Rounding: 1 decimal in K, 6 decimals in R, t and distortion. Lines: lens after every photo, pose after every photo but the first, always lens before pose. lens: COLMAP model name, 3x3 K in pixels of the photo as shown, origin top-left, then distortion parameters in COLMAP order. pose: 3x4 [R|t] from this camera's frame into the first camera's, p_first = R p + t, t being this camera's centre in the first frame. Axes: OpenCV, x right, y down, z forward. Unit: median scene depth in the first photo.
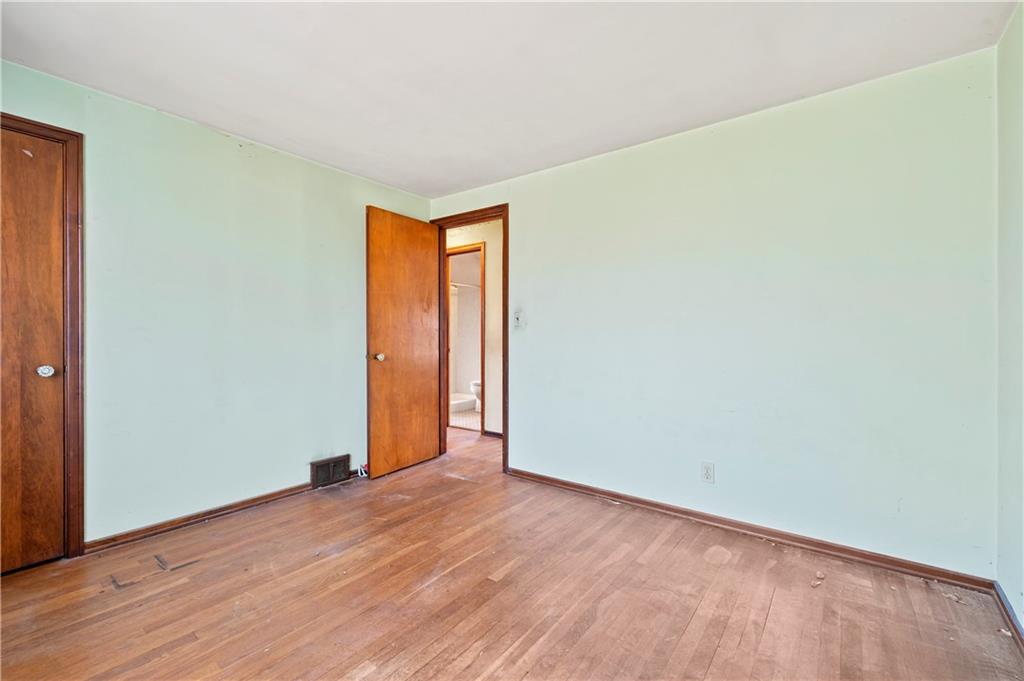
lens RADIAL K [[441.9, 0, 512.4], [0, 441.9, 336.8], [0, 0, 1]] dist [0.000398, 0.000020]
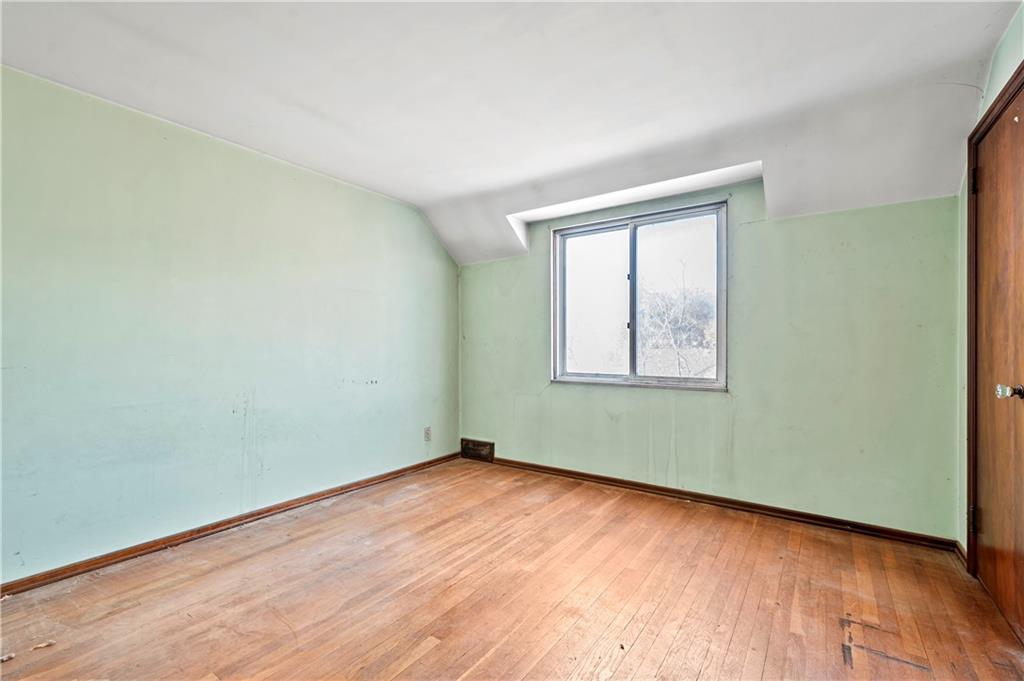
lens RADIAL K [[441.9, 0, 511.8], [0, 441.9, 343.0], [0, 0, 1]] dist [0.000398, 0.000020]
pose [[-0.999238, 0.000310, -0.039038, -0.166725], [0.000319, 1.000000, -0.000229, -0.010102], [0.039038, -0.000241, -0.999238, 1.958960]]
